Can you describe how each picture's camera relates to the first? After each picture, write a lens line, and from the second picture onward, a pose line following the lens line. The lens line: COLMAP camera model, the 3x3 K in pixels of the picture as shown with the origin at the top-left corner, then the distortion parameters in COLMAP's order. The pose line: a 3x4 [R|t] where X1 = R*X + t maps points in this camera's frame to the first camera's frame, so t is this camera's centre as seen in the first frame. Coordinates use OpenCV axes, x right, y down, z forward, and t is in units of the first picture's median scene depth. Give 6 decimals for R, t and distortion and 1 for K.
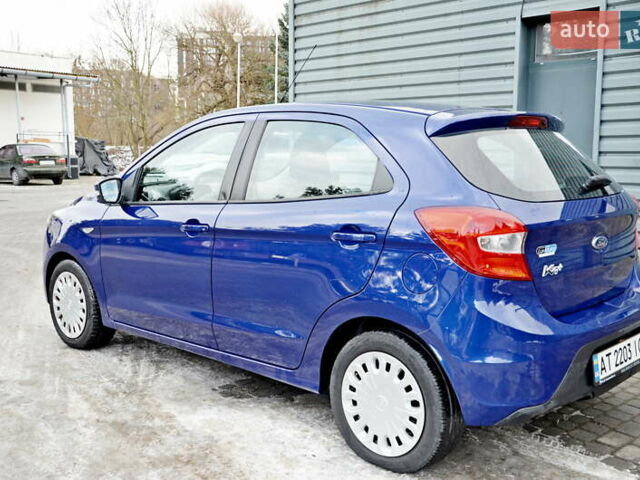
lens RADIAL K [[718.3, 0, 322.5], [0, 718.3, 242.3], [0, 0, 1]] dist [0.015703, 0.000000]
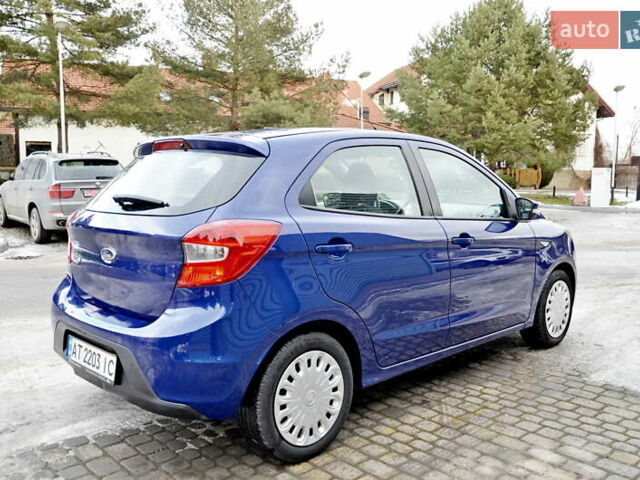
lens RADIAL K [[599.2, 0, 318.4], [0, 599.2, 237.8], [0, 0, 1]] dist [-0.087685, 0.000000]
pose [[-0.019958, 0.097736, -0.995012, 1.104431], [-0.131620, 0.986292, 0.099519, -0.135355], [0.991099, 0.132949, -0.006820, 1.142517]]
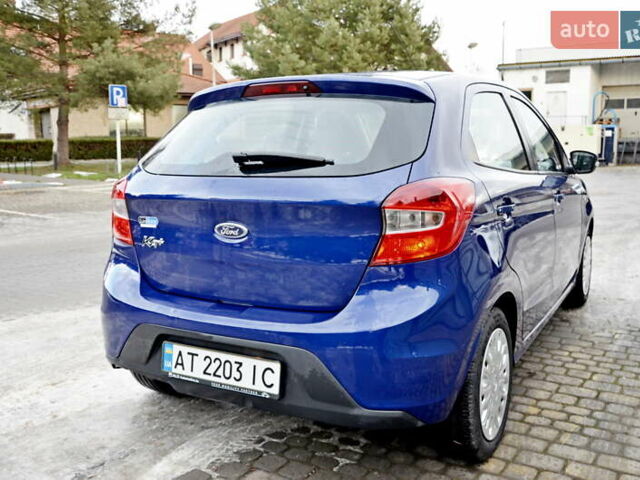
lens RADIAL K [[638.0, 0, 319.9], [0, 638.0, 240.6], [0, 0, 1]] dist [-0.050472, 0.000000]
pose [[0.245792, 0.145637, -0.958319, 0.971563], [-0.110650, 0.986402, 0.121525, -0.077615], [0.962986, 0.076168, 0.258564, 0.785634]]
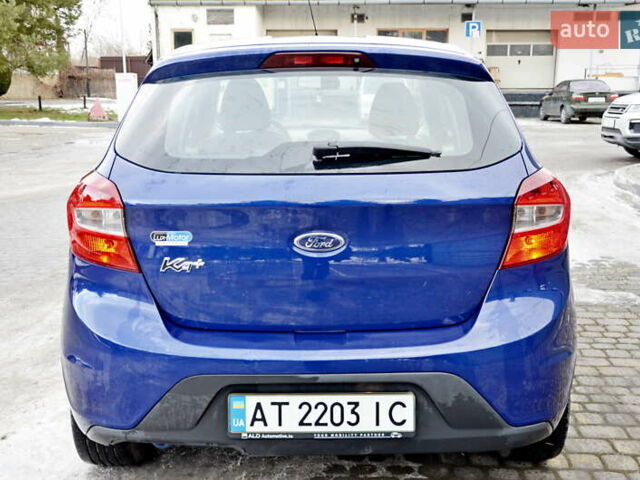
lens RADIAL K [[757.9, 0, 310.1], [0, 757.9, 241.2], [0, 0, 1]] dist [0.042075, 0.000000]
pose [[0.681755, 0.142470, -0.717574, 0.766775], [-0.088295, 0.989708, 0.112612, -0.068535], [0.726233, -0.013416, 0.687318, 0.438884]]
